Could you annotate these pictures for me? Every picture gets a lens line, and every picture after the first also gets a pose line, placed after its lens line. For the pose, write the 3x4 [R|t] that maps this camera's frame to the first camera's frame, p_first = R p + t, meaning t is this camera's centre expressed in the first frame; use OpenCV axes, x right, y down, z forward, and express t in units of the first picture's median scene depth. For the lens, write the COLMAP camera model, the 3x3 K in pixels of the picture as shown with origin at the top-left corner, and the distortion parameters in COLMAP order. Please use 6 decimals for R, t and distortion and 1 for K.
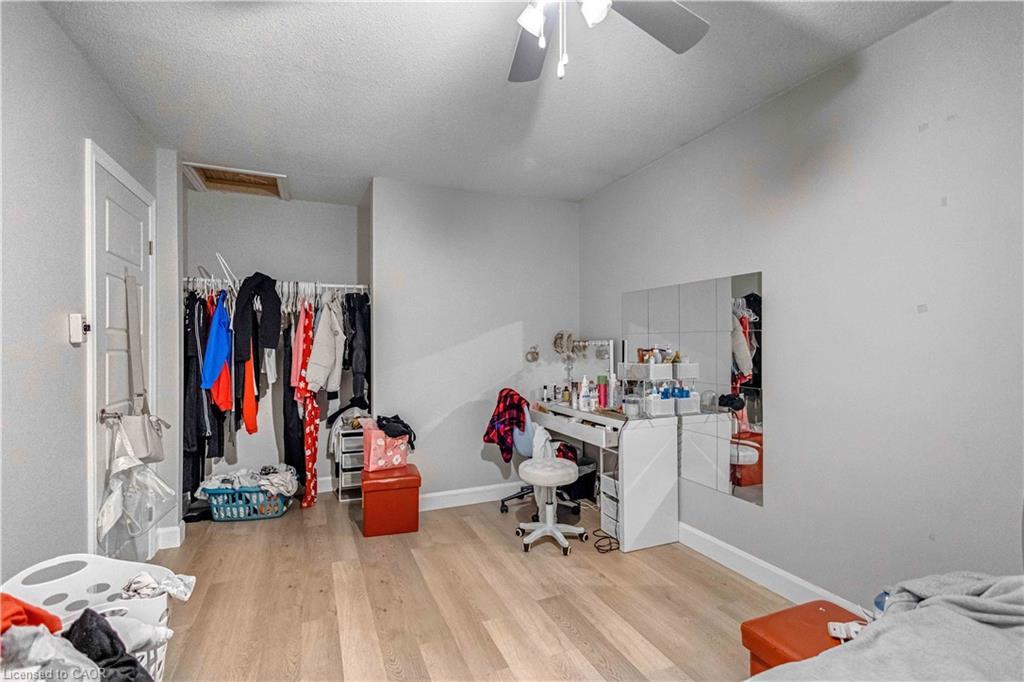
lens RADIAL K [[476.1, 0, 509.1], [0, 476.1, 341.6], [0, 0, 1]] dist [-0.002292, -0.000989]
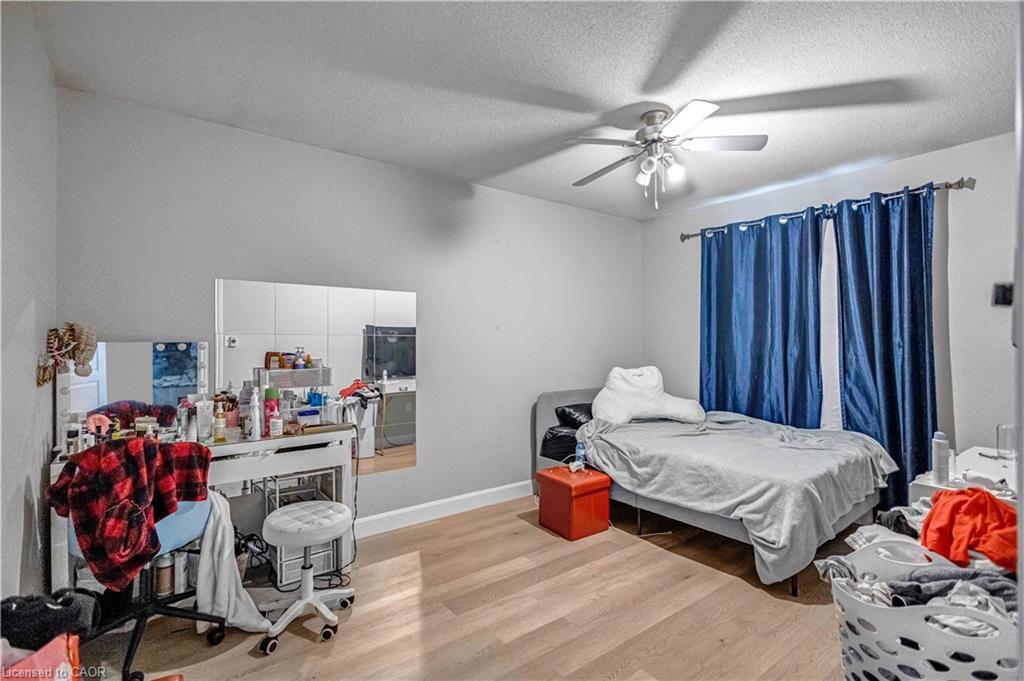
lens RADIAL K [[476.1, 0, 509.1], [0, 476.1, 340.7], [0, 0, 1]] dist [-0.002292, -0.000989]
pose [[-0.250288, 0.003959, 0.968163, -0.951515], [-0.001624, 0.999989, -0.004509, -0.003346], [-0.968170, -0.002701, -0.250279, 1.208516]]
